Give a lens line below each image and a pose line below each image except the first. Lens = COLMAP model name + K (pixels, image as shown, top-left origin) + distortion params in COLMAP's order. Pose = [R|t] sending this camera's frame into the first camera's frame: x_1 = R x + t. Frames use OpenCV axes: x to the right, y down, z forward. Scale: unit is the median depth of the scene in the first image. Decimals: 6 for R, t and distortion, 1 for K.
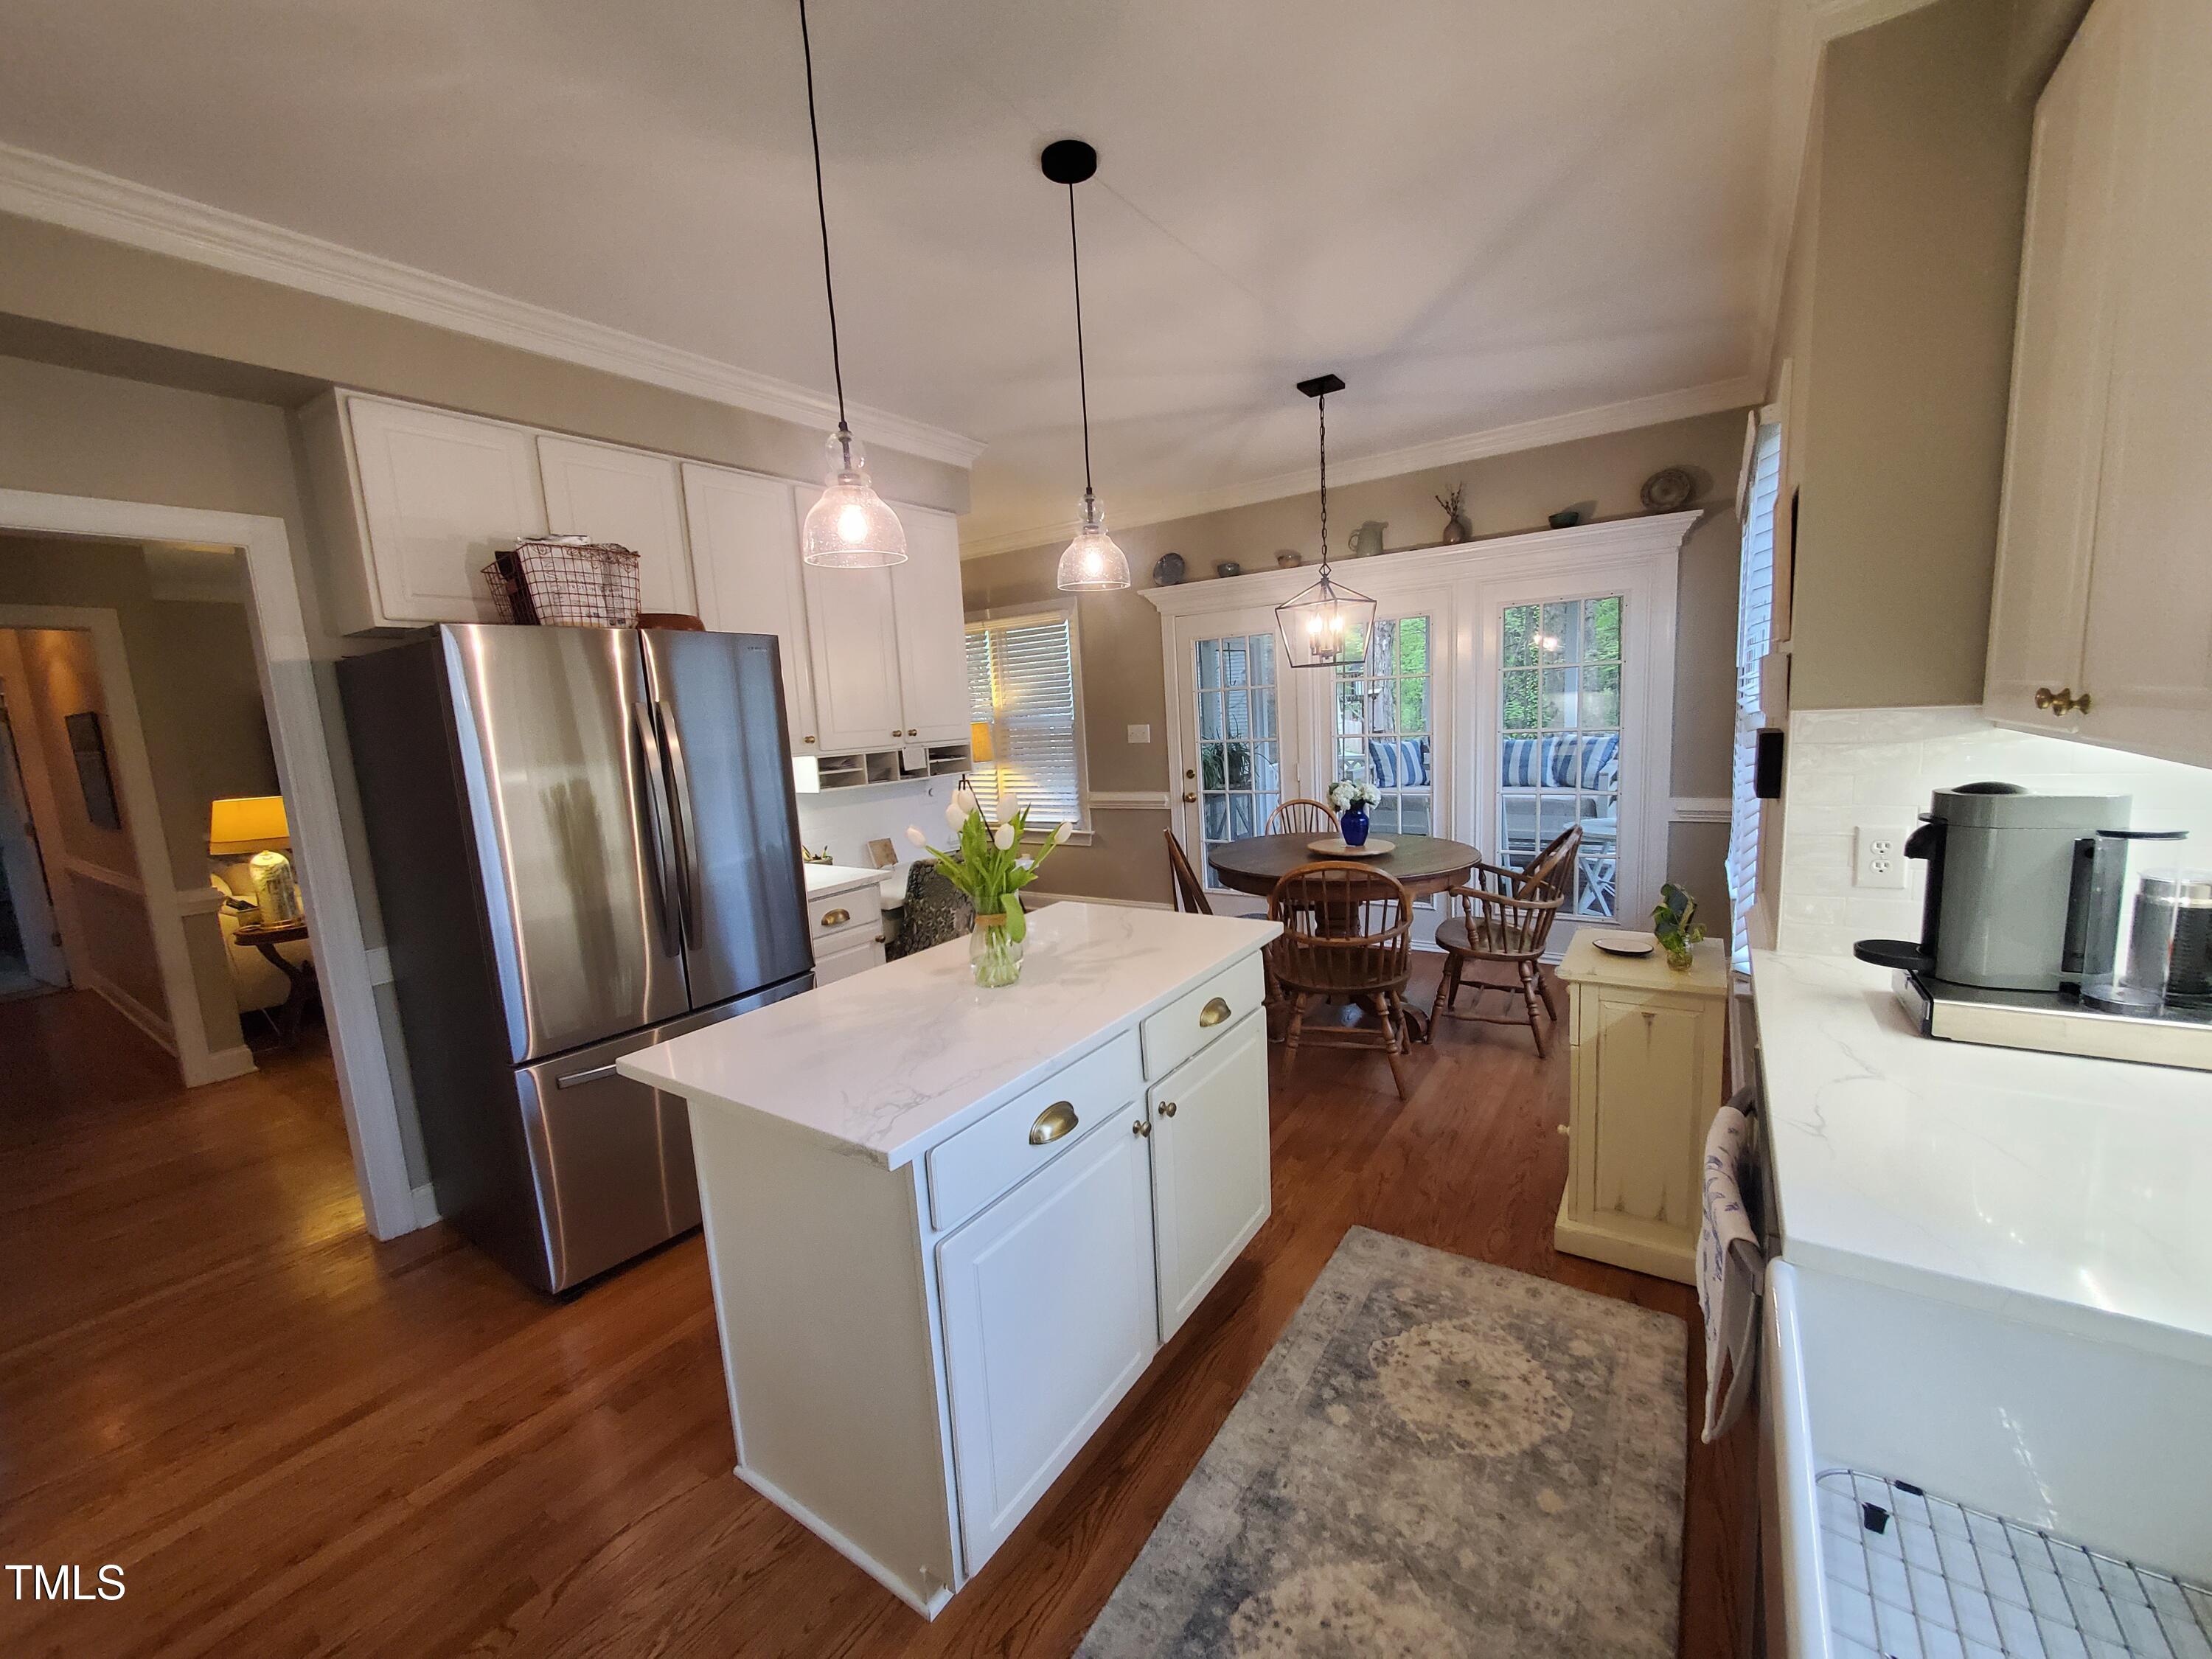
lens RADIAL K [[877.8, 0, 1099.3], [0, 877.8, 833.0], [0, 0, 1]] dist [-0.002738, 0.000124]
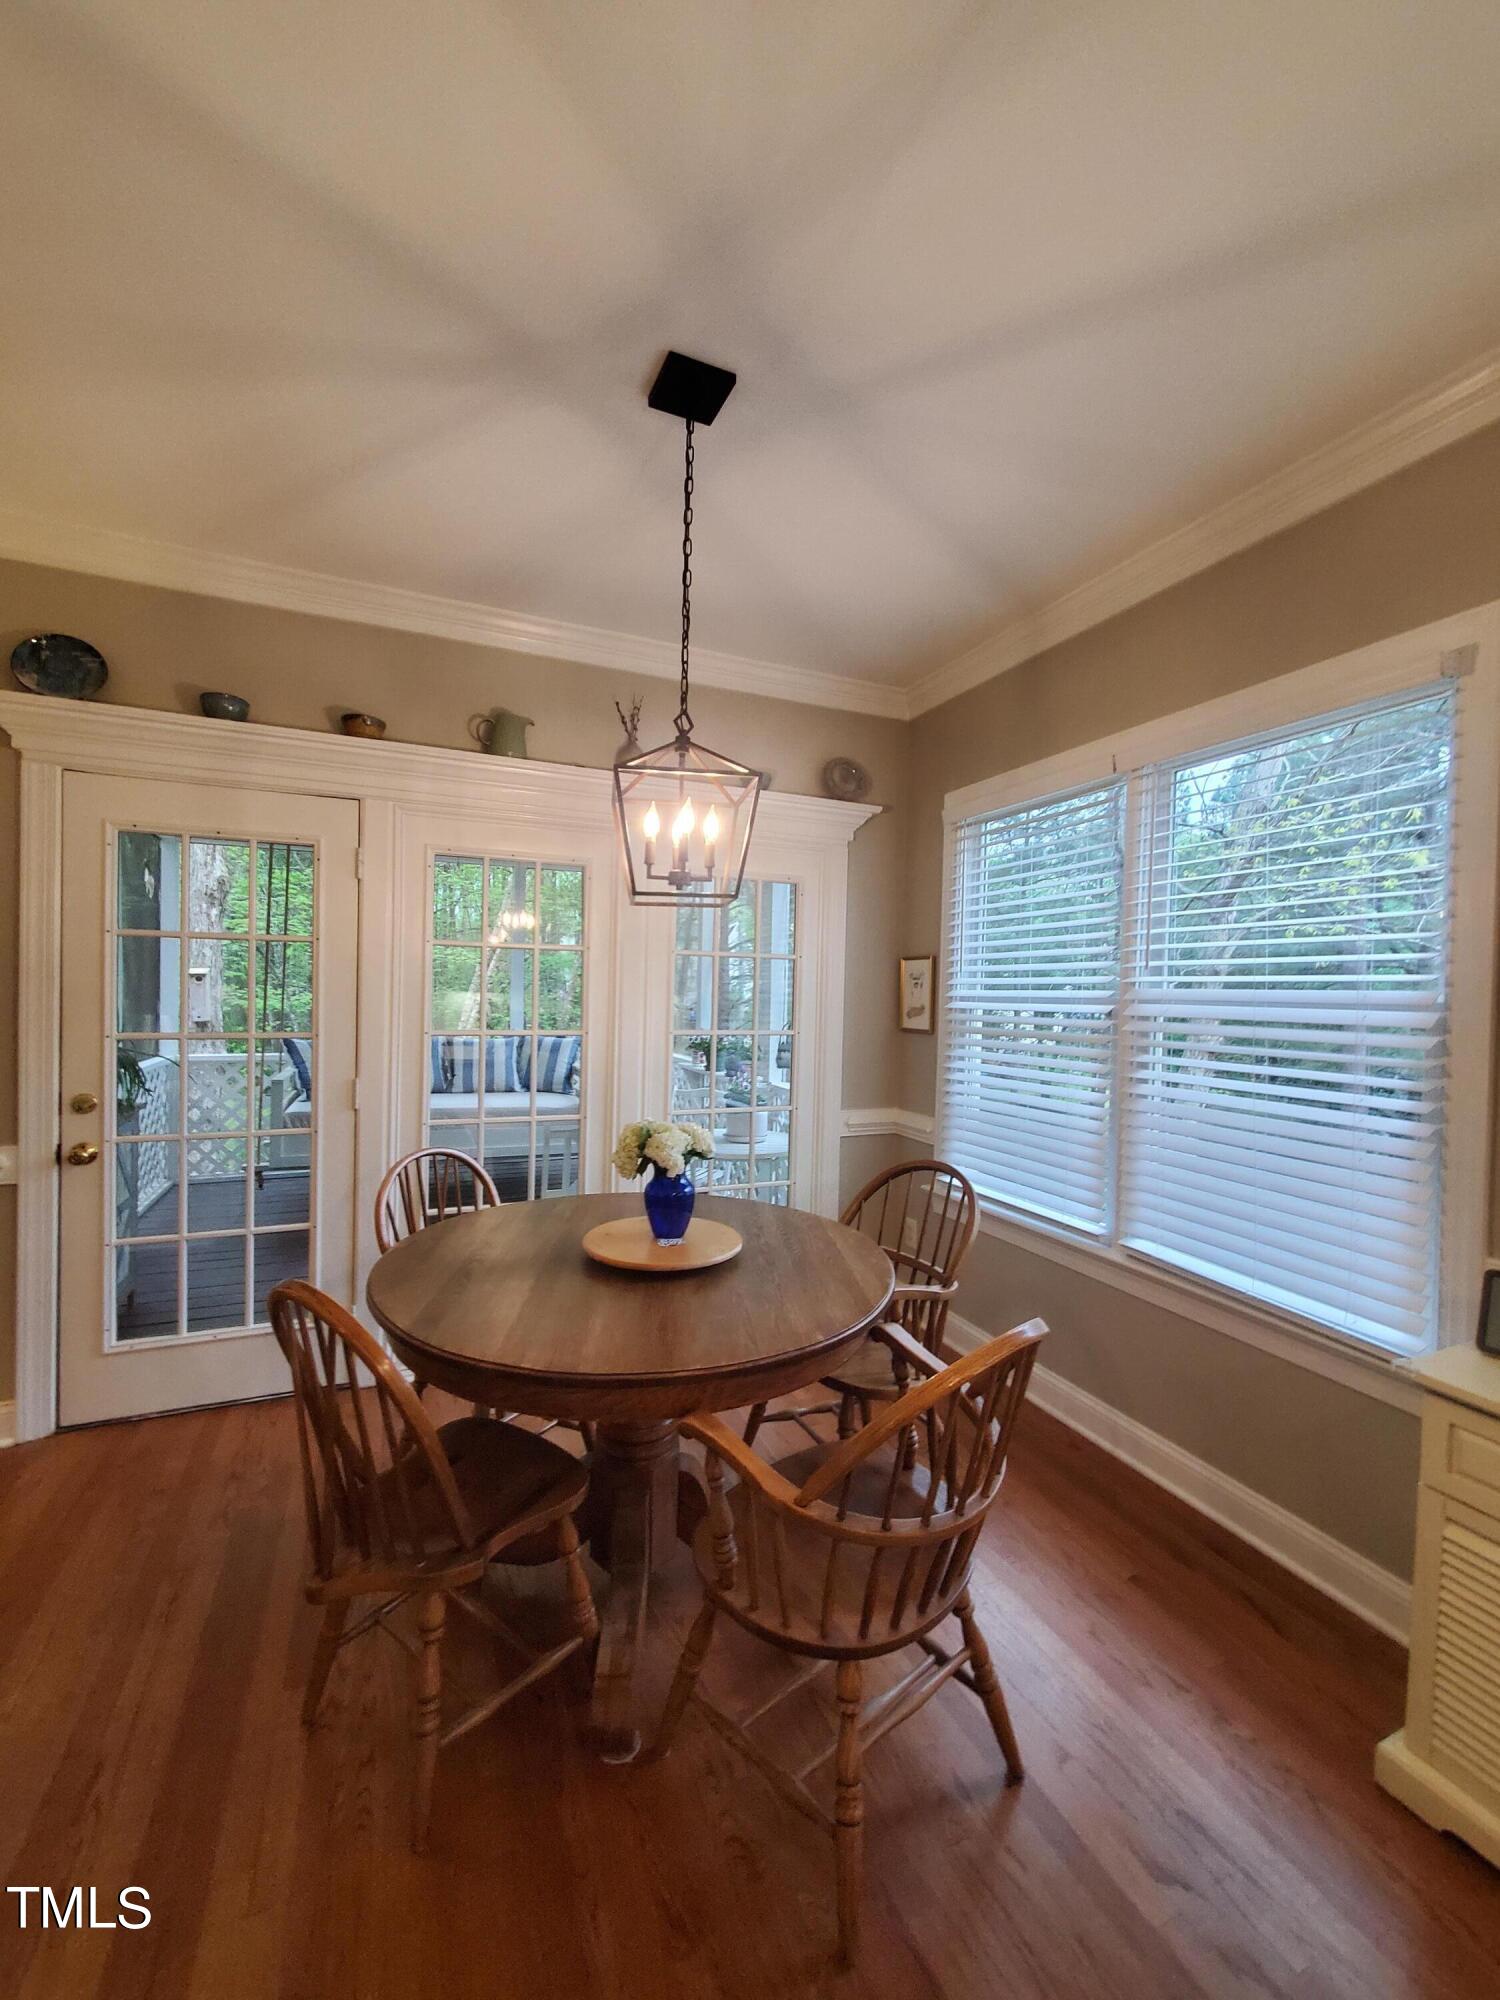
lens RADIAL K [[793.6, 0, 750.0], [0, 793.6, 1000.0], [0, 0, 1]] dist [-0.002738, 0.000124]
pose [[0.519660, 0.058743, 0.852351, -0.094560], [0.071531, 0.991139, -0.111919, -0.063028], [-0.851373, 0.119130, 0.510854, 0.601314]]
